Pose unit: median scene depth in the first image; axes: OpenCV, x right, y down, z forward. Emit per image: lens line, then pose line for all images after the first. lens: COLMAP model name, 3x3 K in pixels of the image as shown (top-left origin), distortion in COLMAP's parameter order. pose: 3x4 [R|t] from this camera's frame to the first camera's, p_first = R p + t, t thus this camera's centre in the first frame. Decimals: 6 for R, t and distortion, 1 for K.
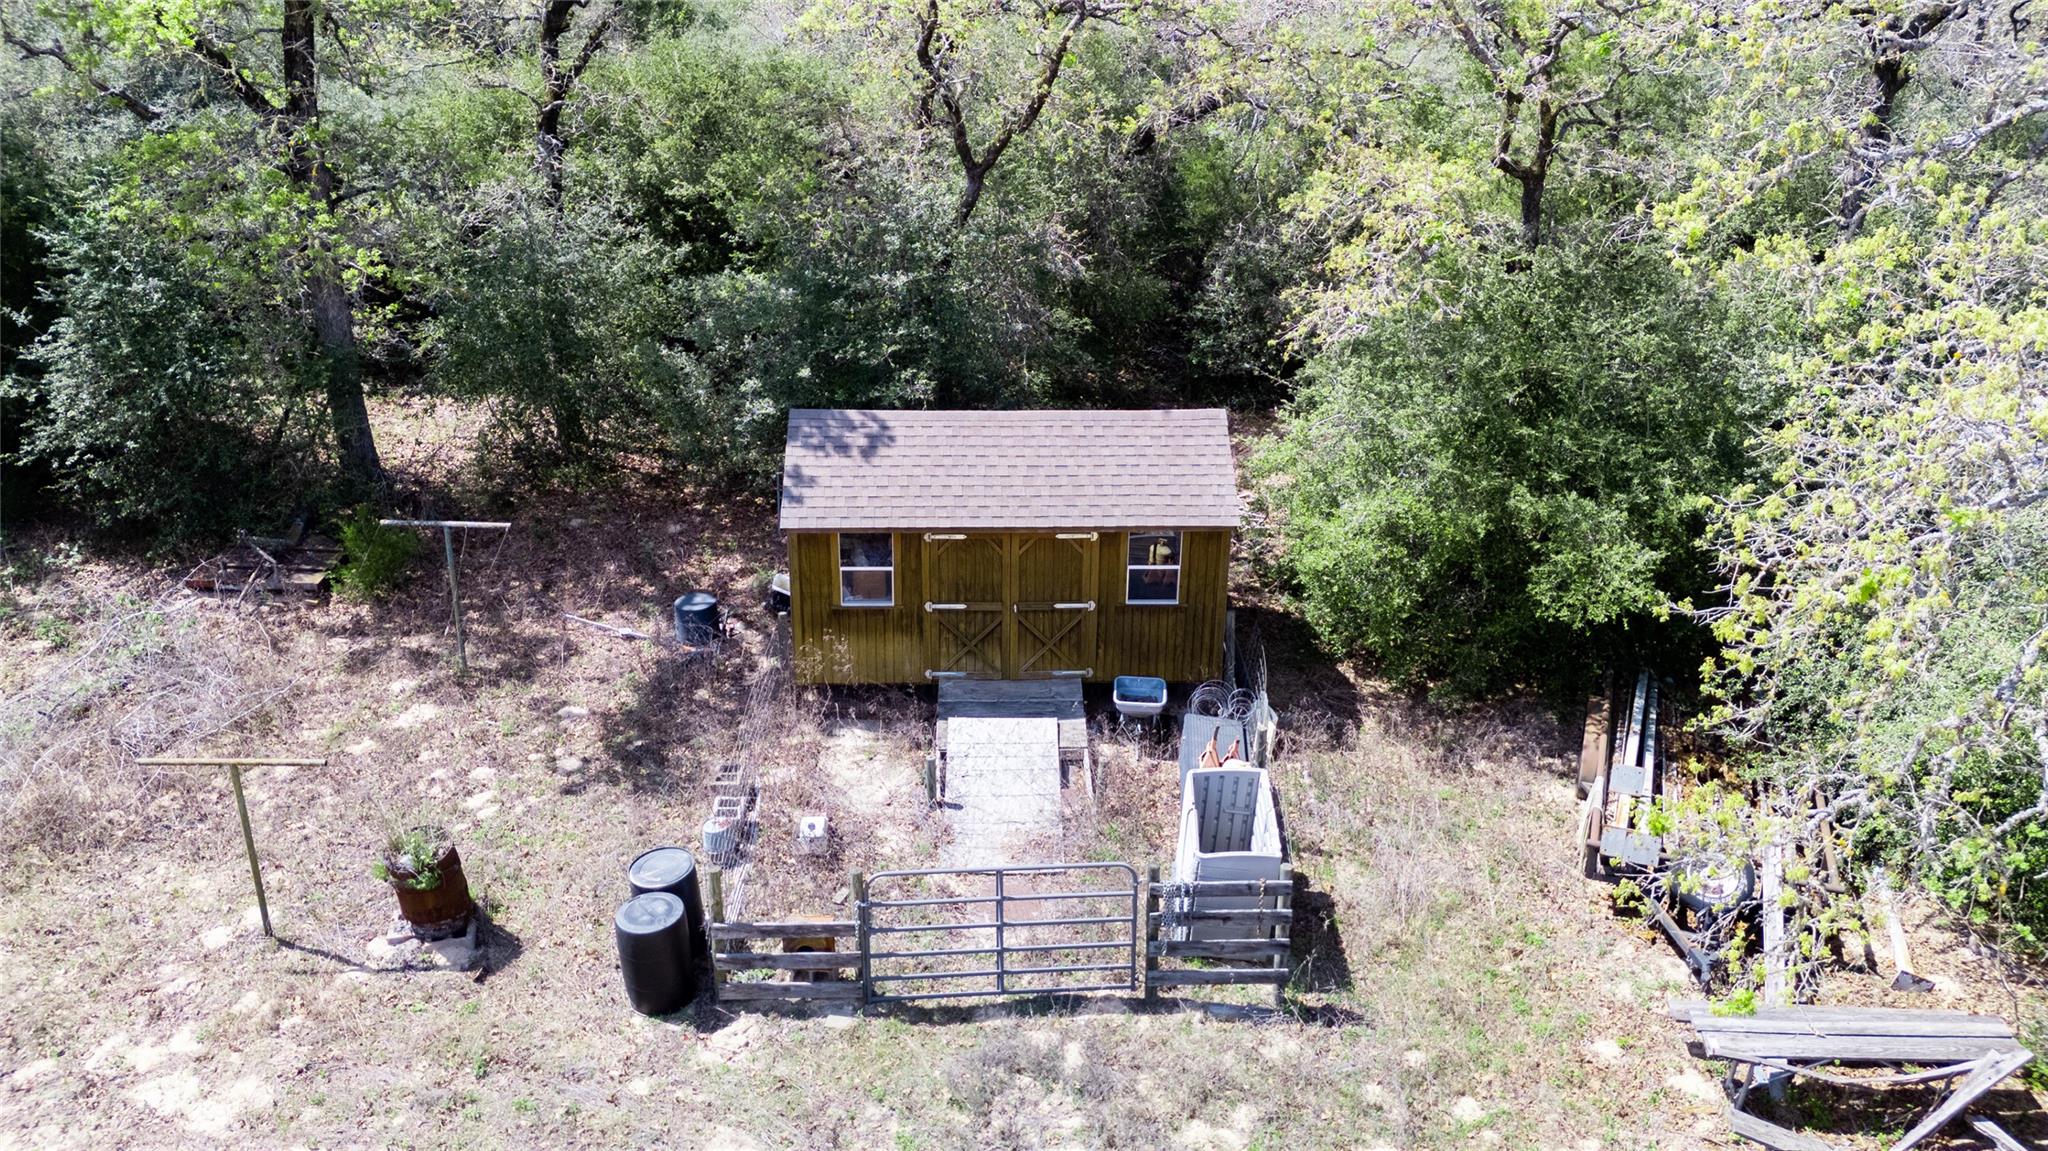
lens RADIAL K [[1485.7, 0, 1024.0], [0, 1485.7, 575.5], [0, 0, 1]] dist [0.088884, -0.091855]
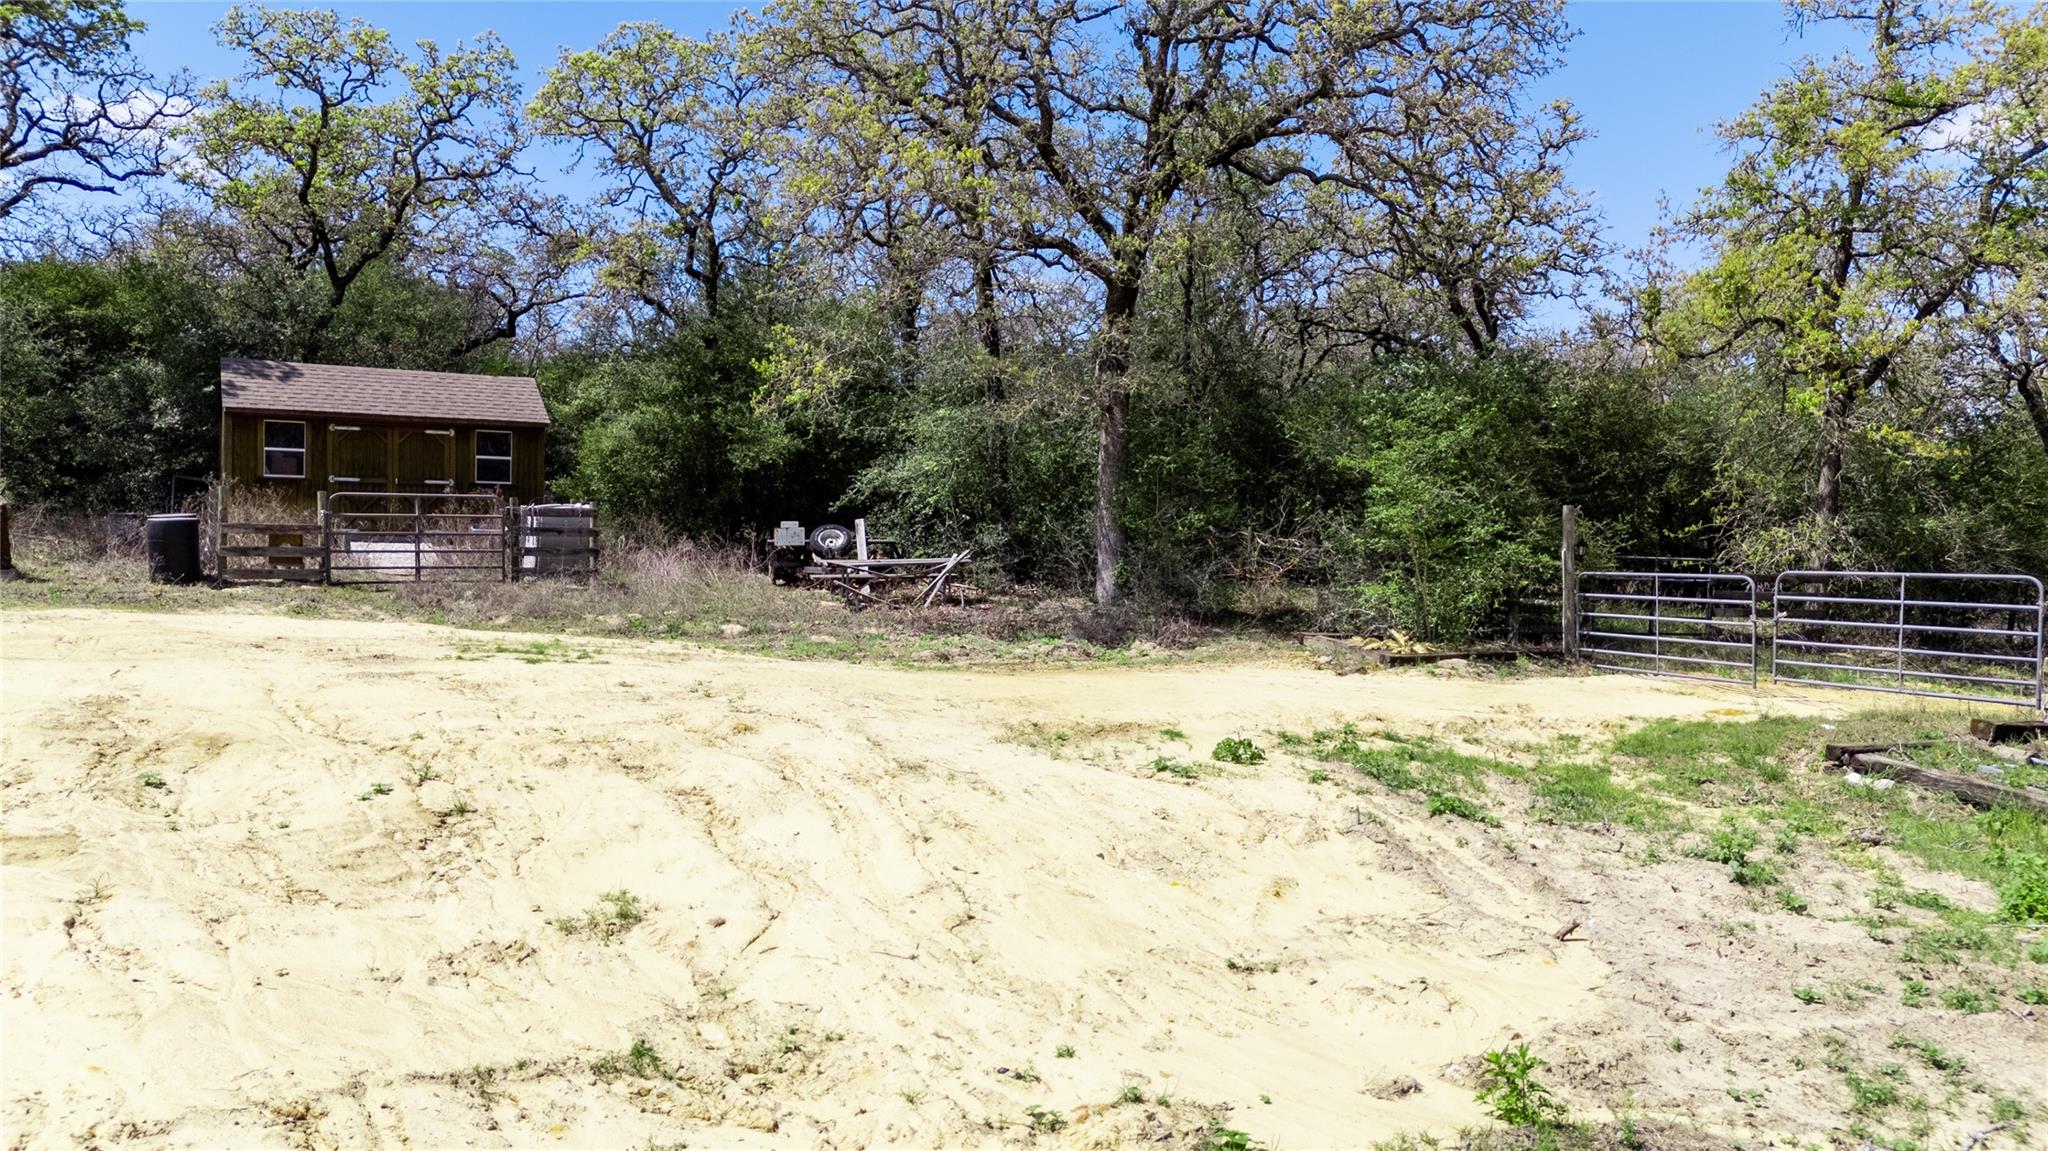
lens RADIAL K [[1485.7, 0, 1024.0], [0, 1485.7, 575.5], [0, 0, 1]] dist [0.088884, -0.091855]
pose [[0.890572, -0.009882, 0.454735, -0.136175], [0.174140, 0.930997, -0.320812, 0.723545], [-0.420187, 0.364894, 0.830840, -0.500725]]
